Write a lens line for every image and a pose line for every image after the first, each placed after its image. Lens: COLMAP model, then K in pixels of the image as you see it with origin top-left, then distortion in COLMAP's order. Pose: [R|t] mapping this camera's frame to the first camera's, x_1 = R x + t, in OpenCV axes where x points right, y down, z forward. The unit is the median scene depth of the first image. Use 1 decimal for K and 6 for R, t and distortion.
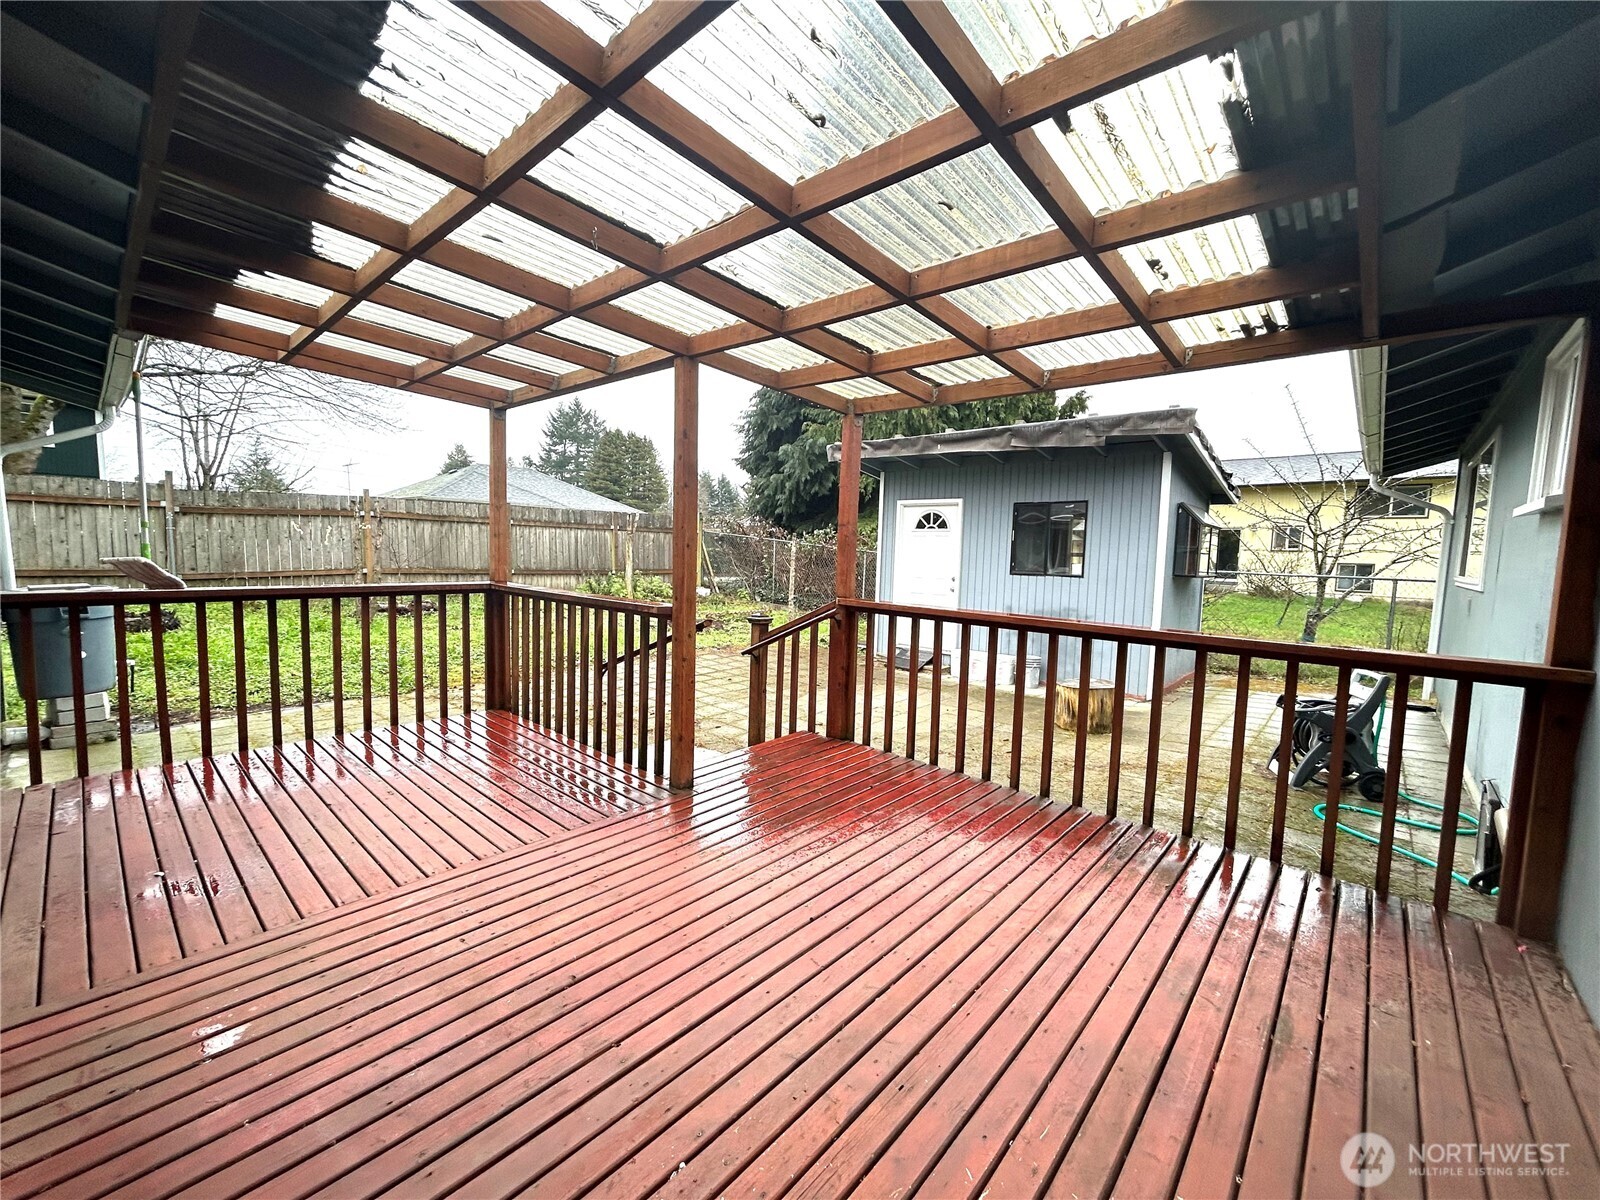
lens RADIAL K [[642.0, 0, 800.2], [0, 642.0, 598.0], [0, 0, 1]] dist [-0.000164, 0.000286]
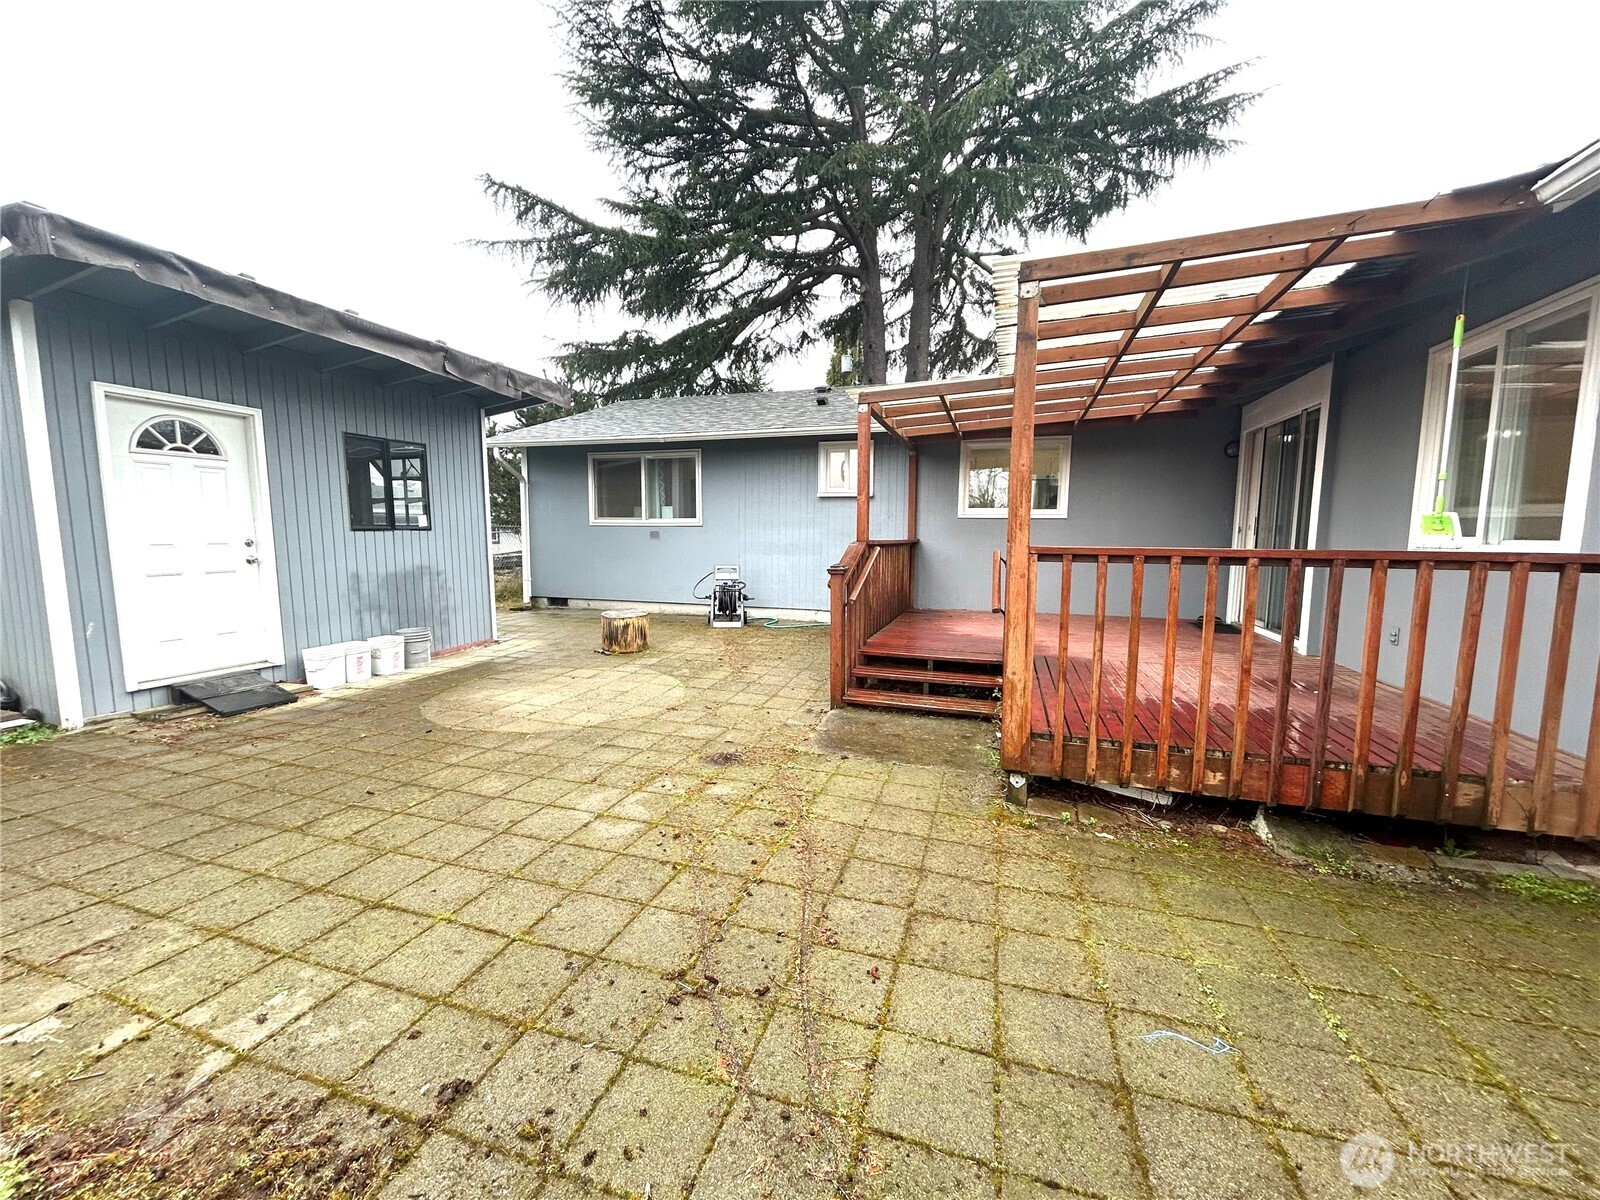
lens RADIAL K [[642.0, 0, 789.8], [0, 642.0, 602.8], [0, 0, 1]] dist [-0.000164, 0.000286]
pose [[-0.387224, -0.129336, 0.912869, -0.500841], [0.062207, 0.984191, 0.165828, -0.041363], [-0.919885, 0.120999, -0.373057, 0.750408]]
